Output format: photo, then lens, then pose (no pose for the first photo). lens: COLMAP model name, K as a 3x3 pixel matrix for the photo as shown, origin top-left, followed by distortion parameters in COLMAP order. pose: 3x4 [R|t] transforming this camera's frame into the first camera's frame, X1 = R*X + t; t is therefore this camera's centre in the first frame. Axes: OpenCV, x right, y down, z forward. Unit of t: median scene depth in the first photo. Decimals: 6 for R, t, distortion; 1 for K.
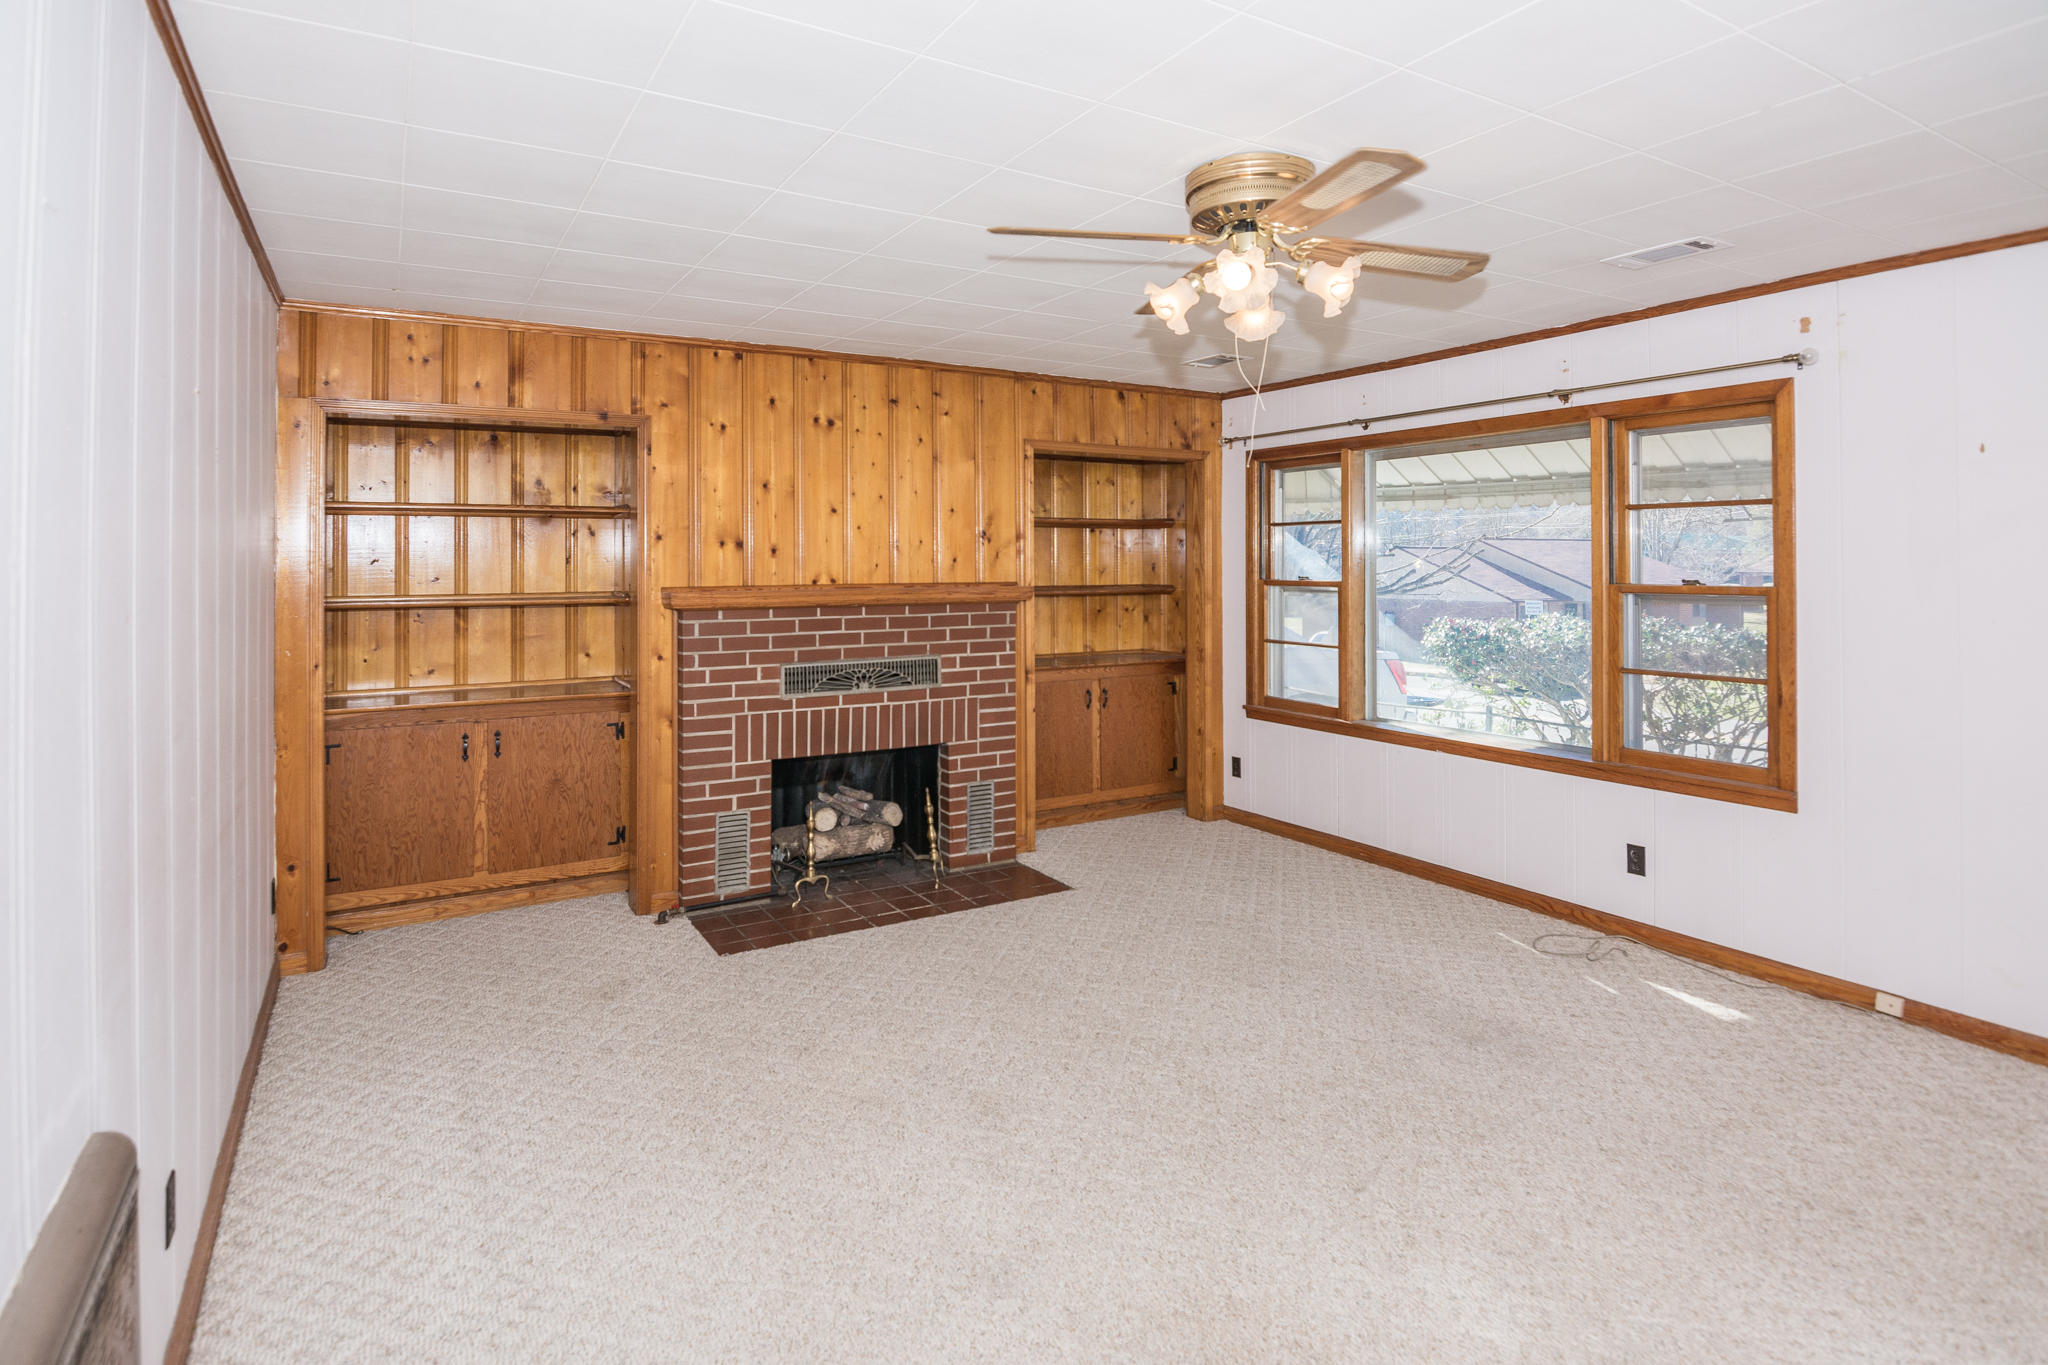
lens RADIAL K [[1020.2, 0, 993.6], [0, 1020.2, 569.7], [0, 0, 1]] dist [-0.011849, -0.006878]
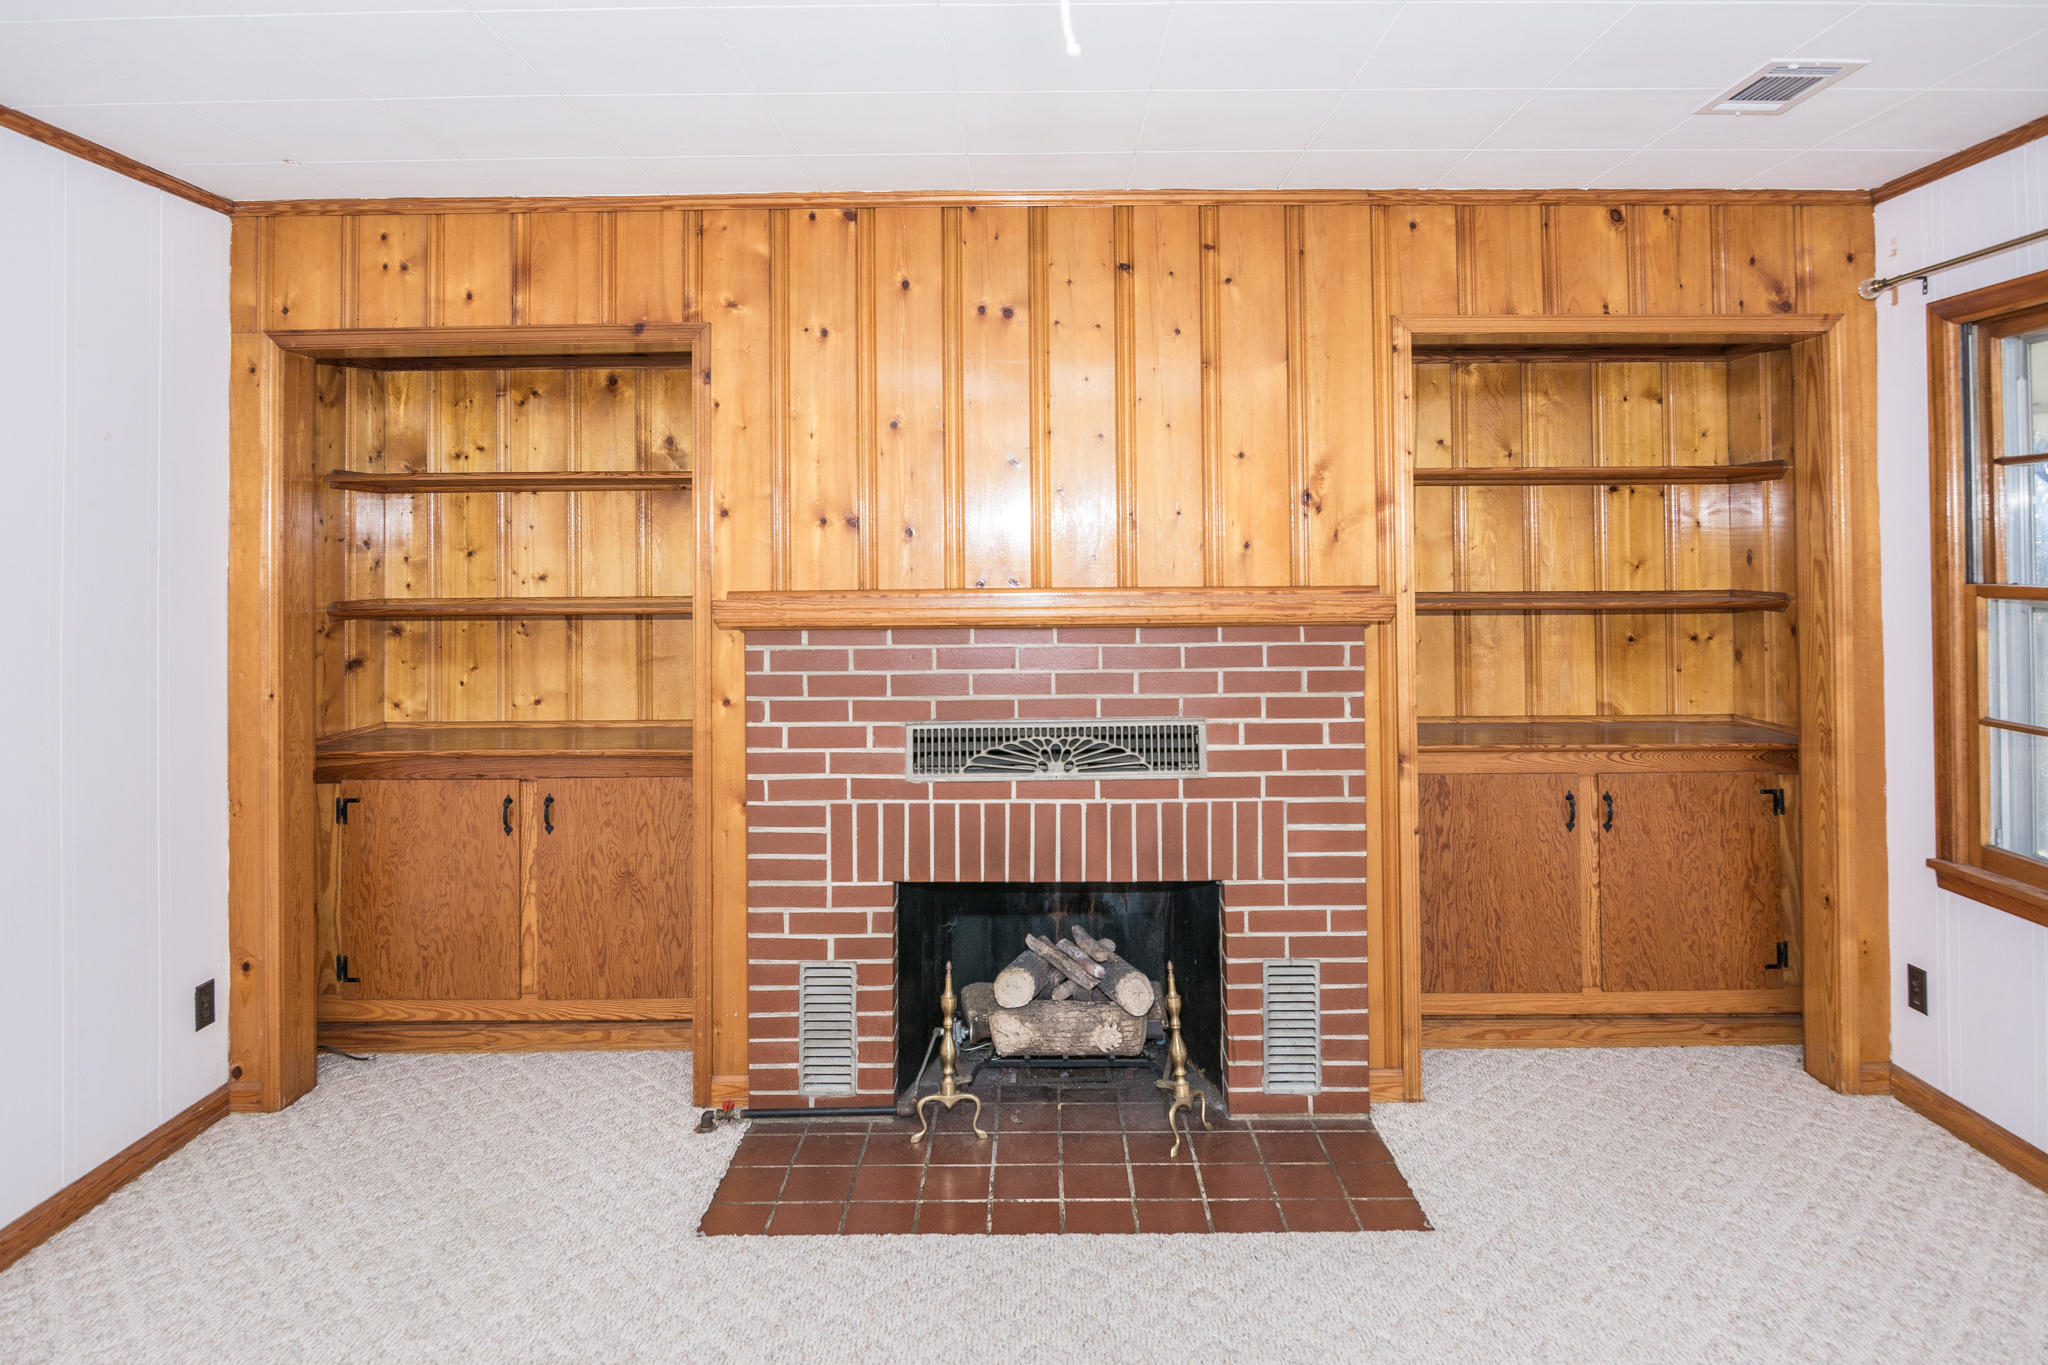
lens RADIAL K [[1216.1, 0, 1040.9], [0, 1216.1, 545.8], [0, 0, 1]] dist [-0.004793, -0.007241]
pose [[0.873416, -0.008035, -0.486908, 0.203454], [0.000917, 0.999889, -0.014856, 0.000245], [0.486974, 0.012529, 0.873327, 0.413776]]
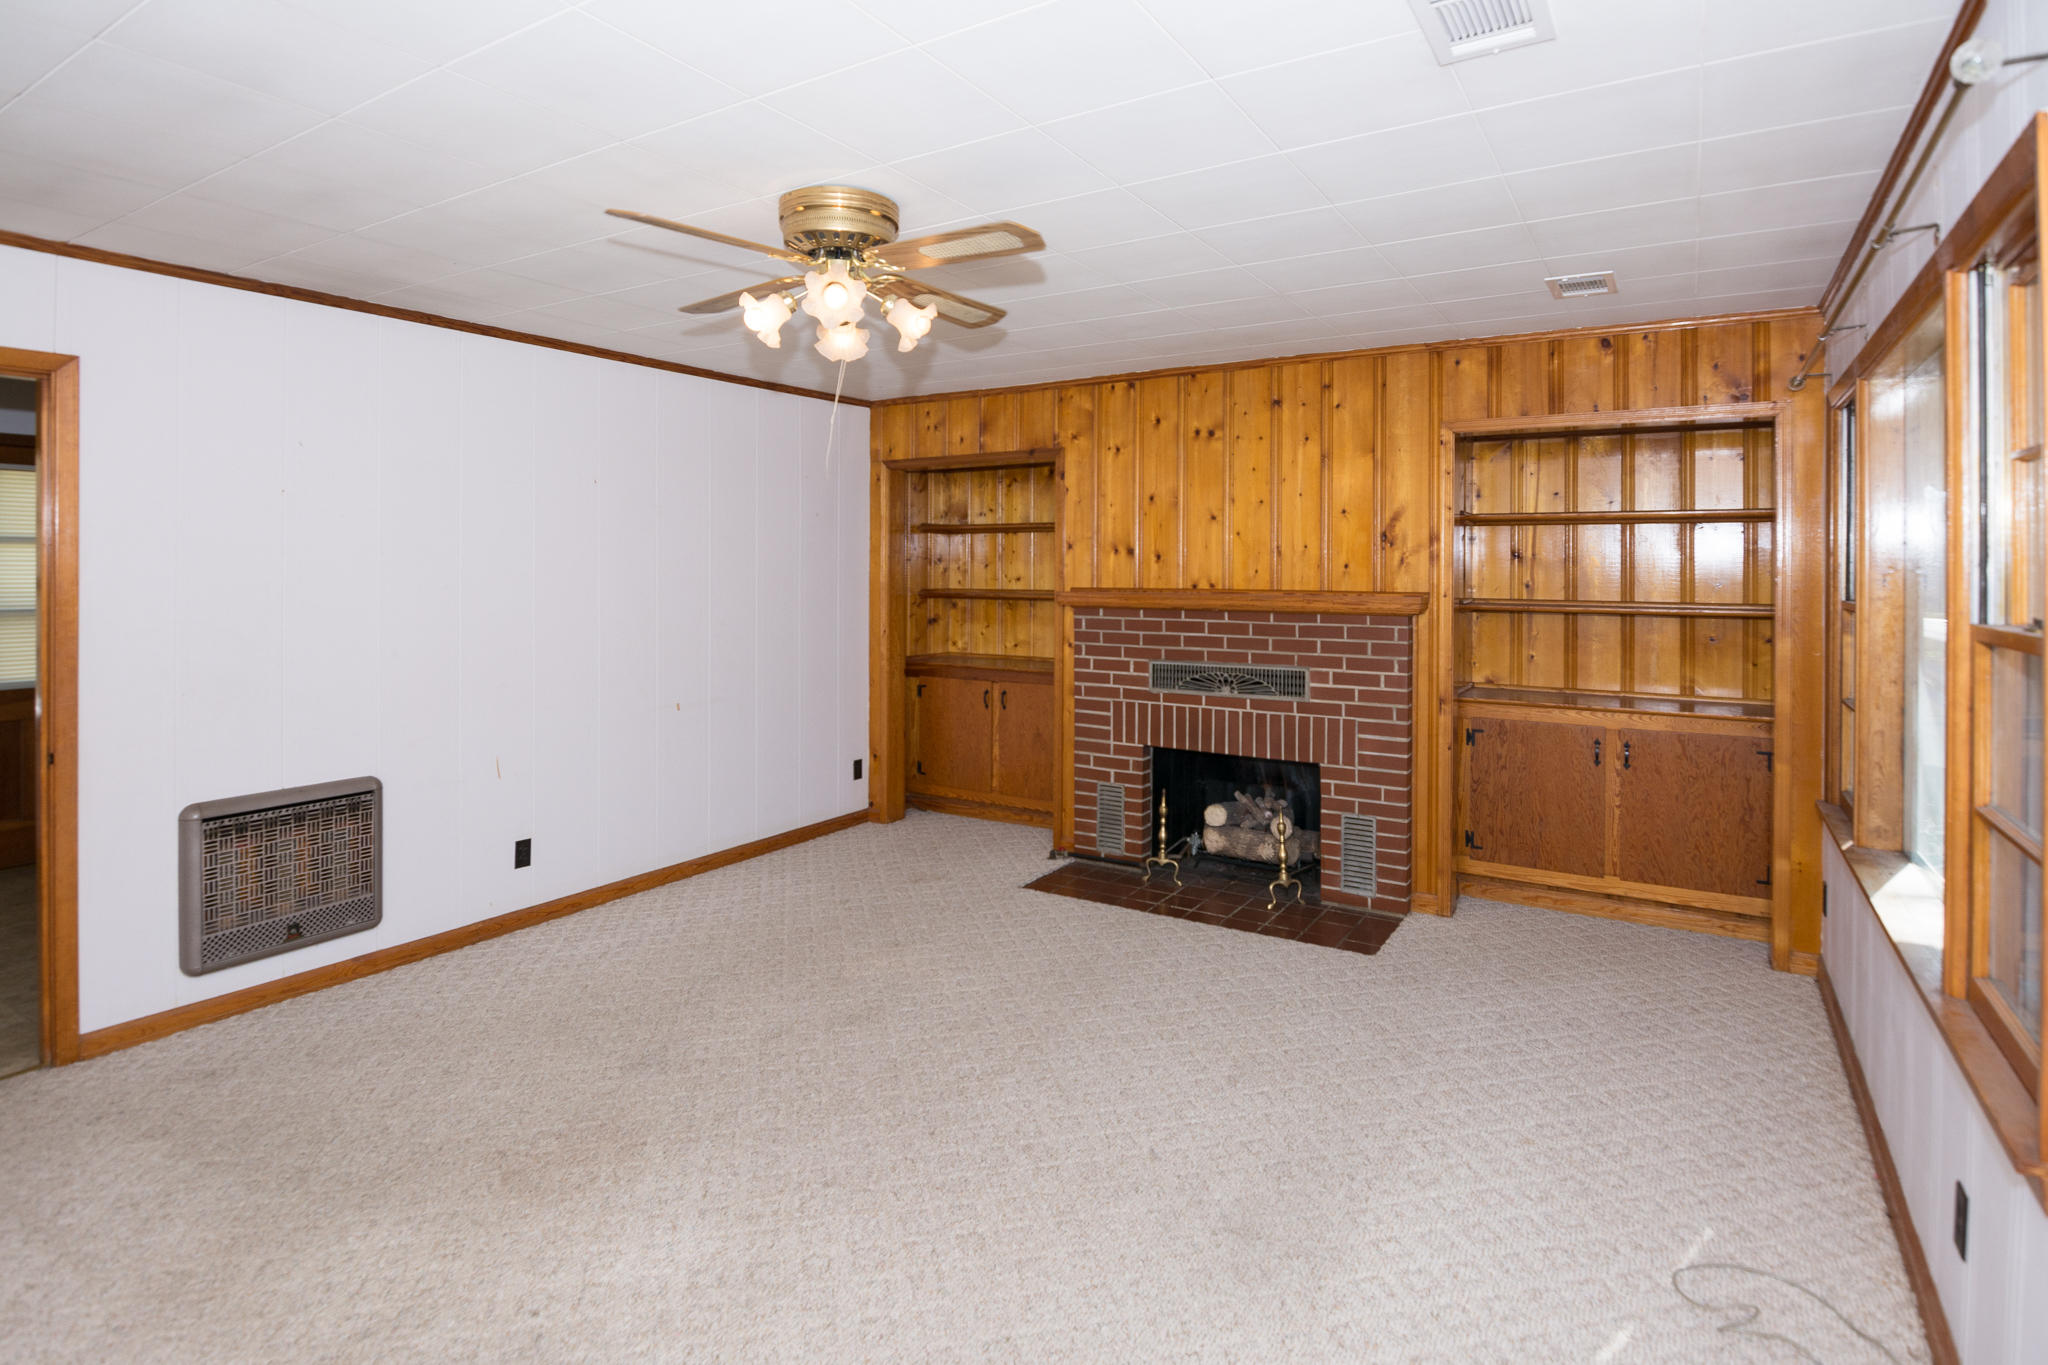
lens RADIAL K [[1020.2, 0, 1039.7], [0, 1020.2, 586.6], [0, 0, 1]] dist [-0.011849, -0.006878]
pose [[0.500314, 0.021493, -0.865577, 0.677327], [-0.013728, 0.999763, 0.016890, -0.003453], [0.865735, 0.003432, 0.500490, 0.341769]]
